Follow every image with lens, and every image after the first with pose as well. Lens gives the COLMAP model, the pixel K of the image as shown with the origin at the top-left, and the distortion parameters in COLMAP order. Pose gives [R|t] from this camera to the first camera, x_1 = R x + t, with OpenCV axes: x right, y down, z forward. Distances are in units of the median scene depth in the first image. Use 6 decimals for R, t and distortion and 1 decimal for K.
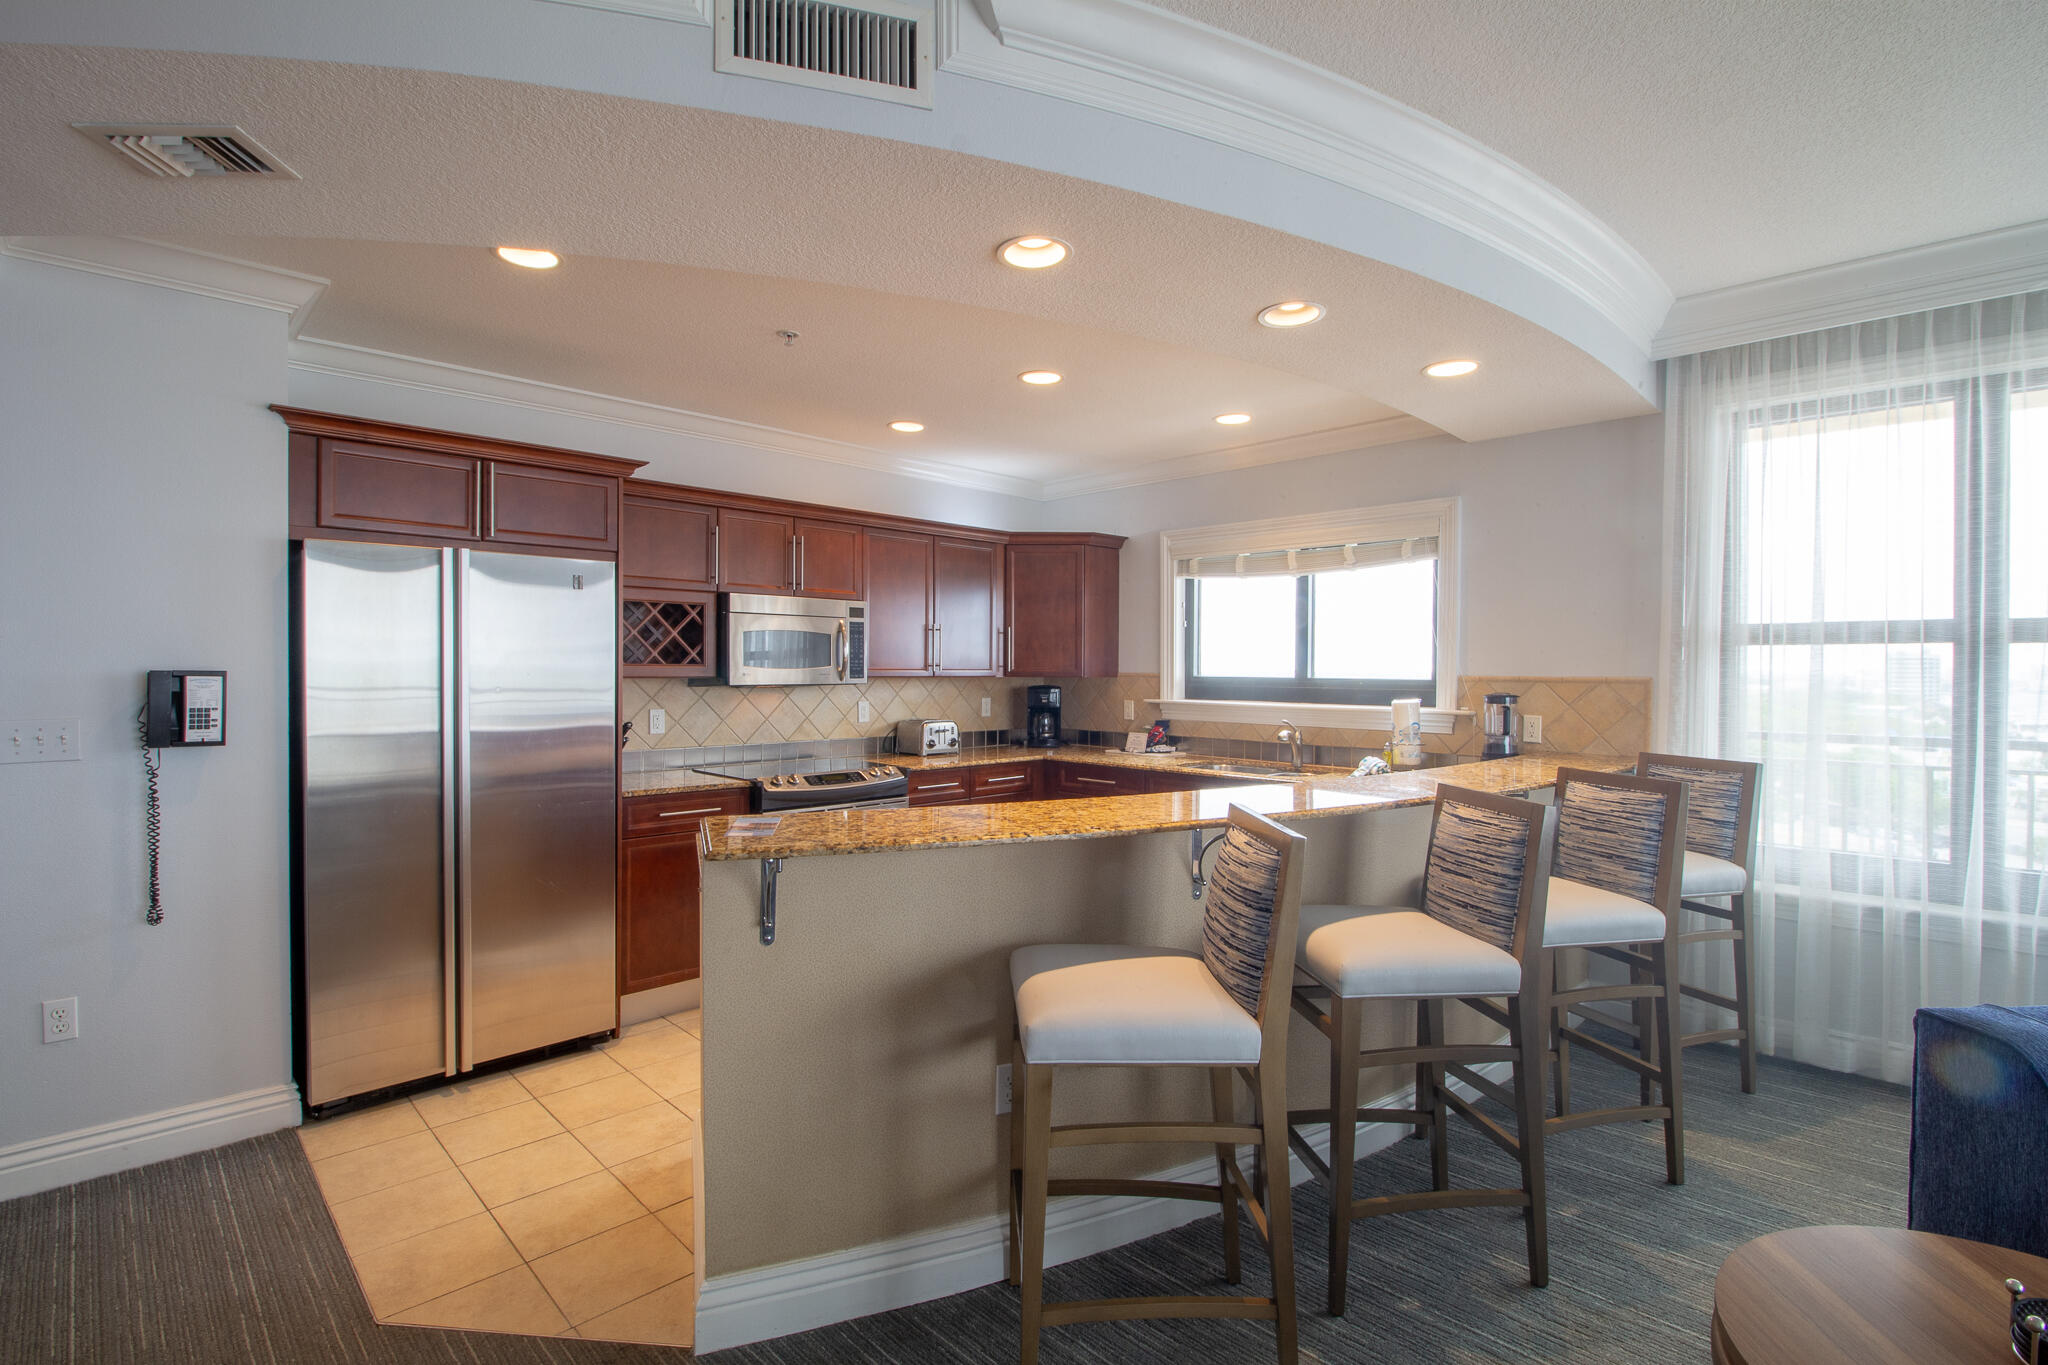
lens RADIAL K [[938.9, 0, 1020.5], [0, 938.9, 677.5], [0, 0, 1]] dist [-0.010222, -0.009876]
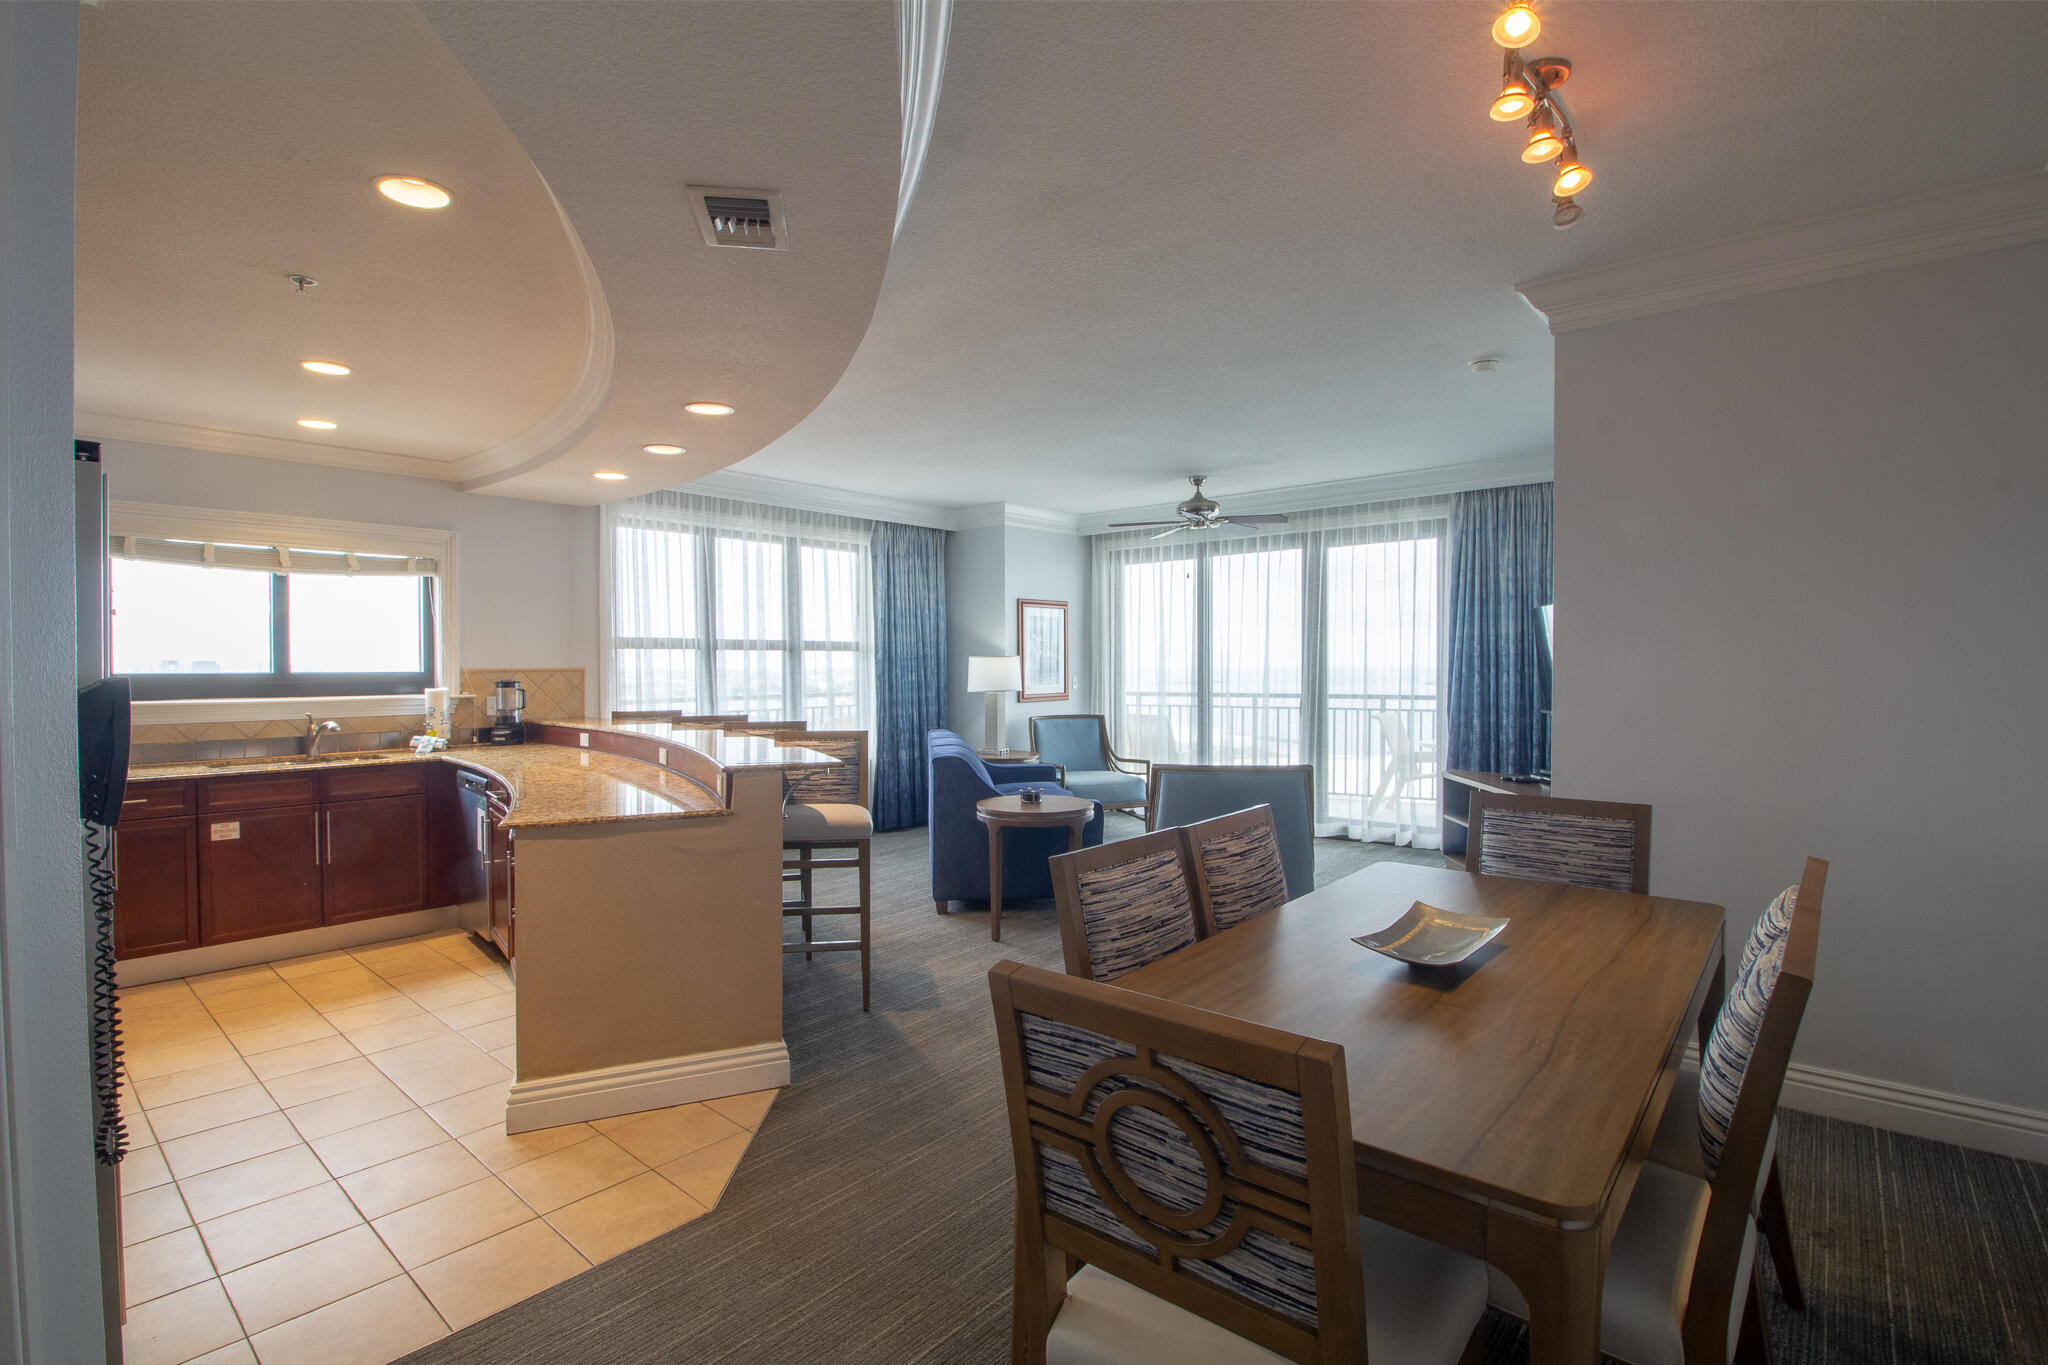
lens RADIAL K [[938.9, 0, 1018.0], [0, 938.9, 680.5], [0, 0, 1]] dist [-0.010222, -0.009876]
pose [[-0.068500, -0.014795, 0.997541, -0.940427], [0.017738, 0.999714, 0.016045, 0.008736], [-0.997493, 0.018793, -0.068218, 0.340248]]
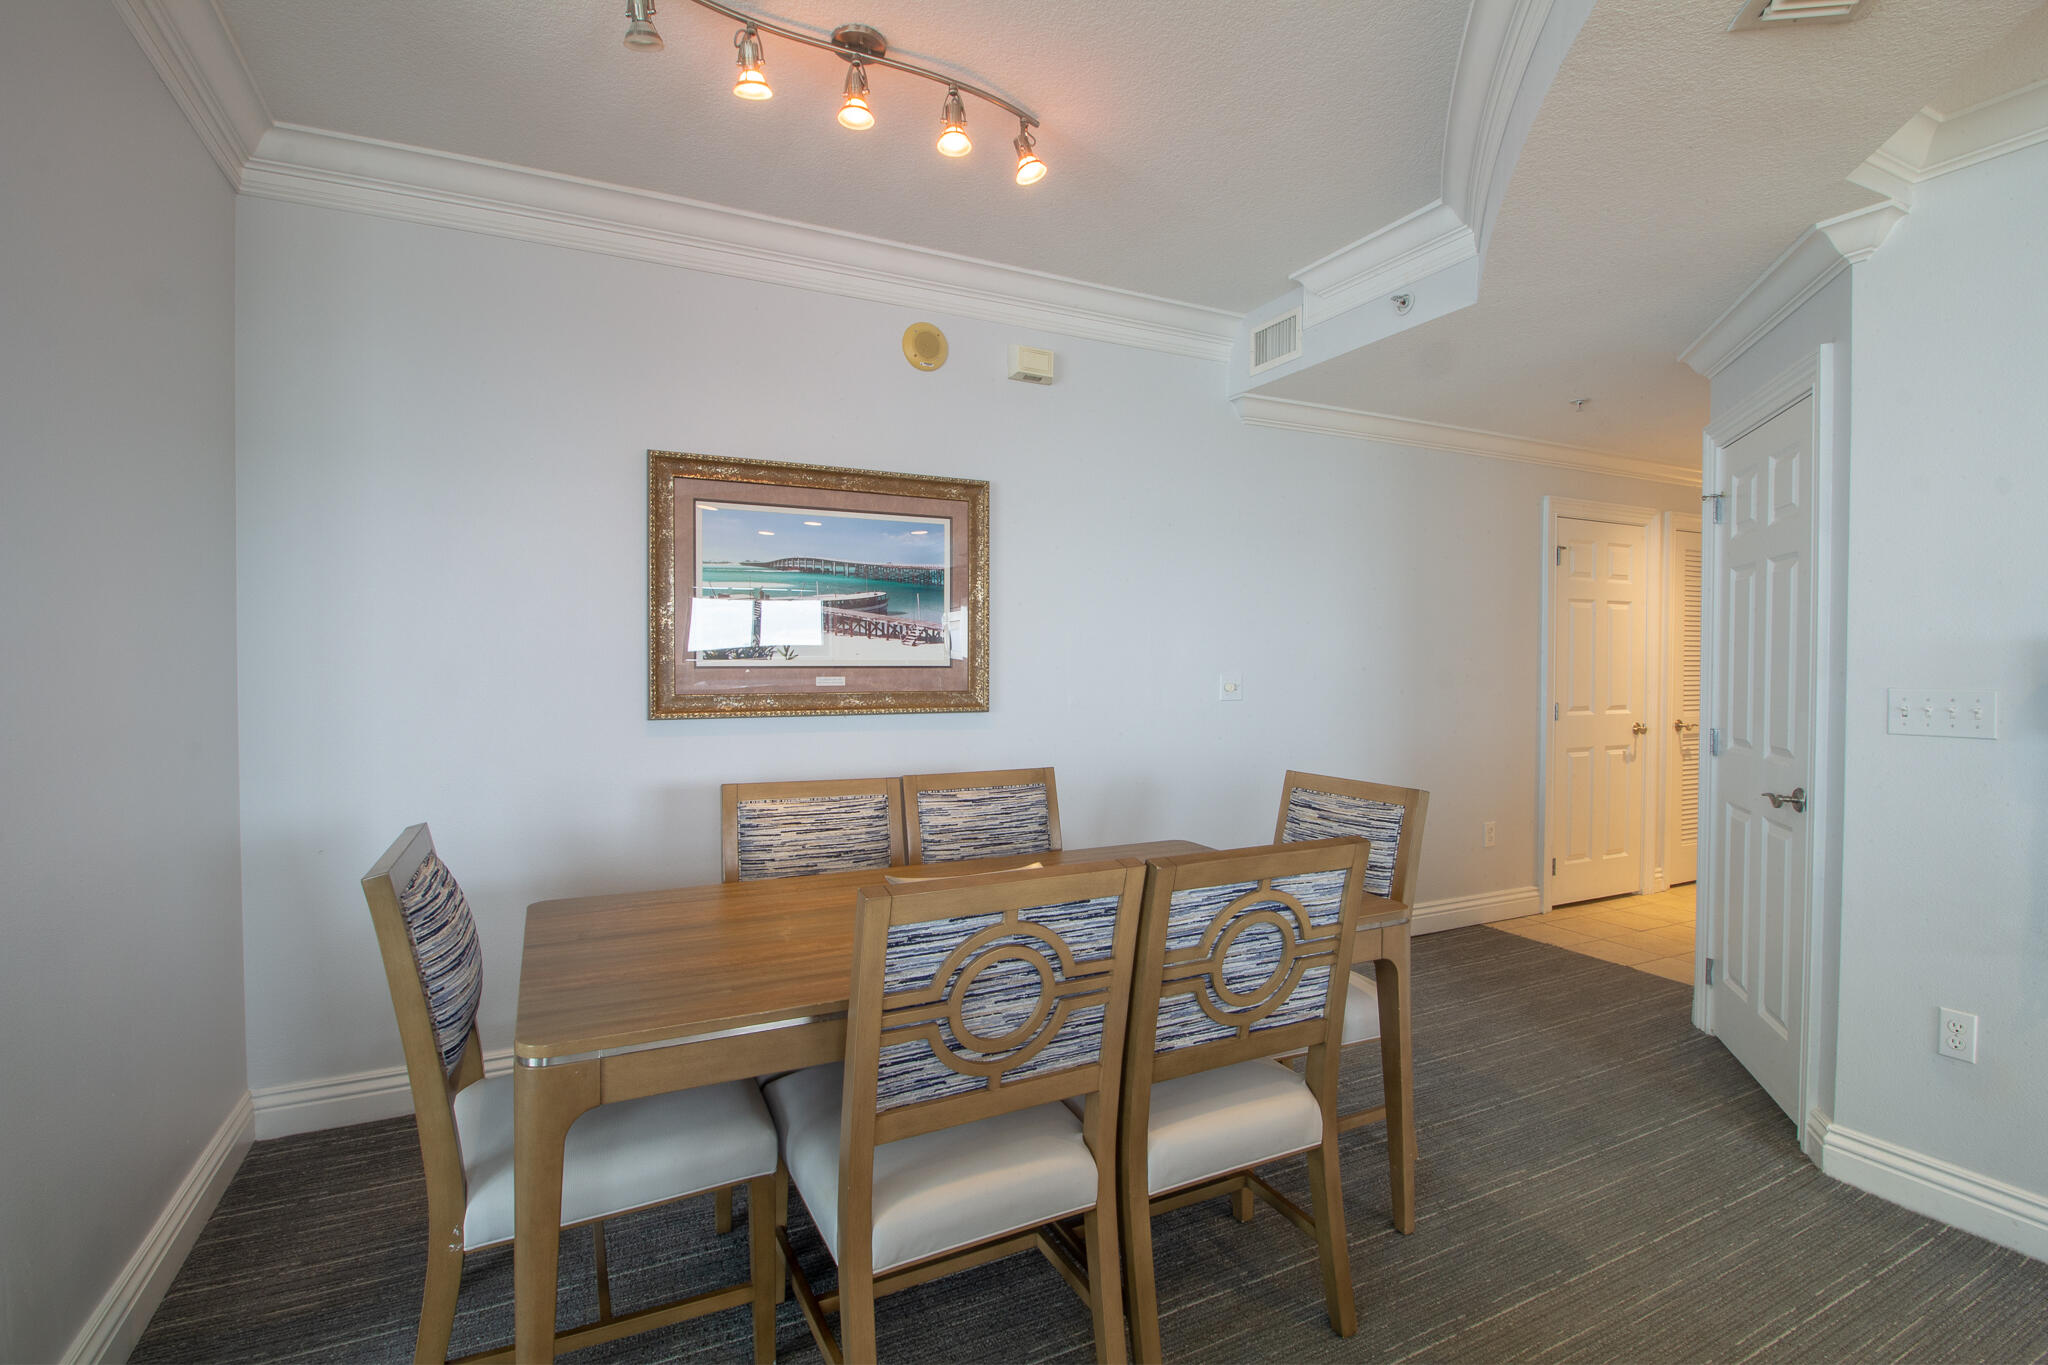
lens RADIAL K [[938.9, 0, 1016.9], [0, 938.9, 681.8], [0, 0, 1]] dist [-0.010222, -0.009876]
pose [[-0.332278, 0.014538, -0.943069, 0.038310], [-0.015011, 0.999673, 0.020699, 0.021417], [0.943062, 0.021034, -0.331951, 0.272982]]
